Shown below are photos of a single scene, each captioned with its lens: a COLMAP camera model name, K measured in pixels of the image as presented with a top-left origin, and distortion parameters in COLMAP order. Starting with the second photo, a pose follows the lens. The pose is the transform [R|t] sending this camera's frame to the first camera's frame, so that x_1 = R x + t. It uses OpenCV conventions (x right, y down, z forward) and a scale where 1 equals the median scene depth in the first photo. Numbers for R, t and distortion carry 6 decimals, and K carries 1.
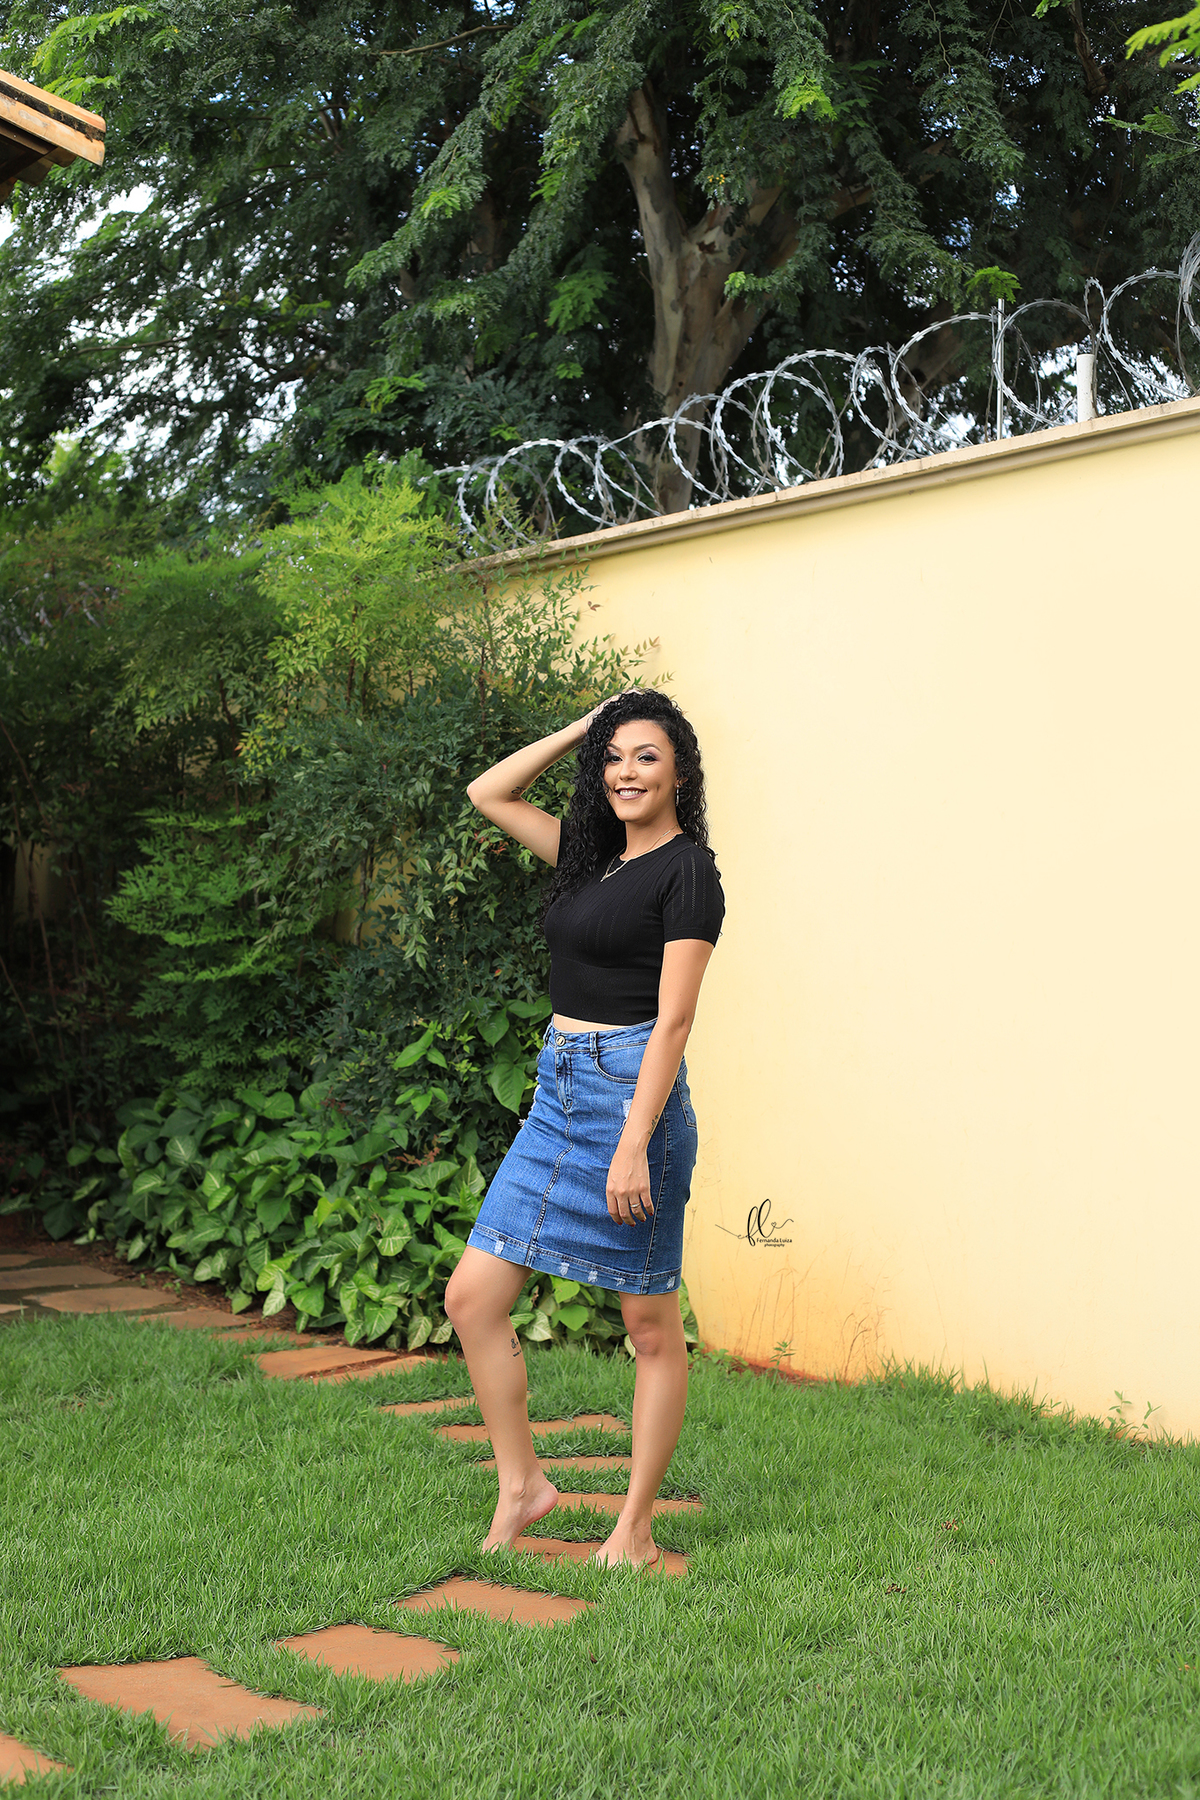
lens RADIAL K [[2501.0, 0, 608.0], [0, 2501.0, 900.6], [0, 0, 1]] dist [-0.113228, 0.000000]
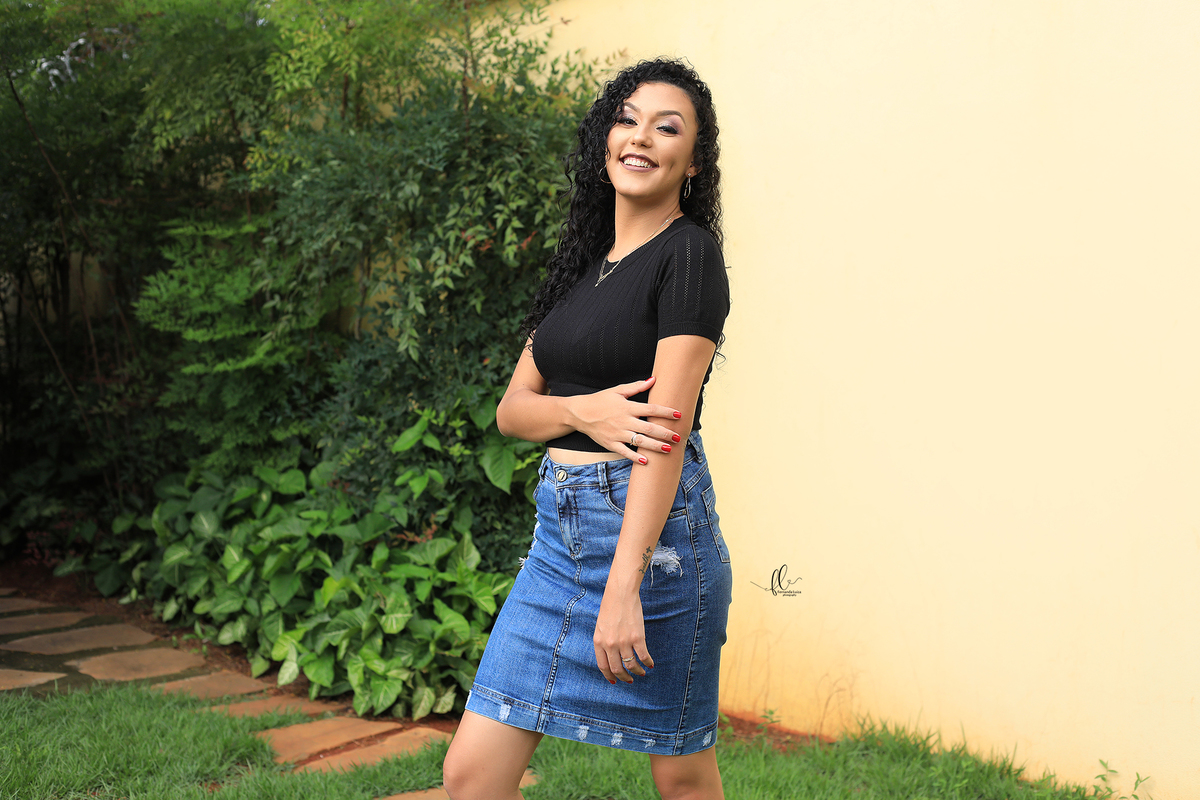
lens RADIAL K [[1667.3, 0, 594.5], [0, 1667.3, 401.9], [0, 0, 1]] dist [-0.113228, 0.000000]
pose [[0.999233, -0.023067, 0.031646, -0.020205], [0.020828, 0.997376, 0.069337, -0.002680], [-0.033162, -0.068625, 0.997091, 0.274539]]
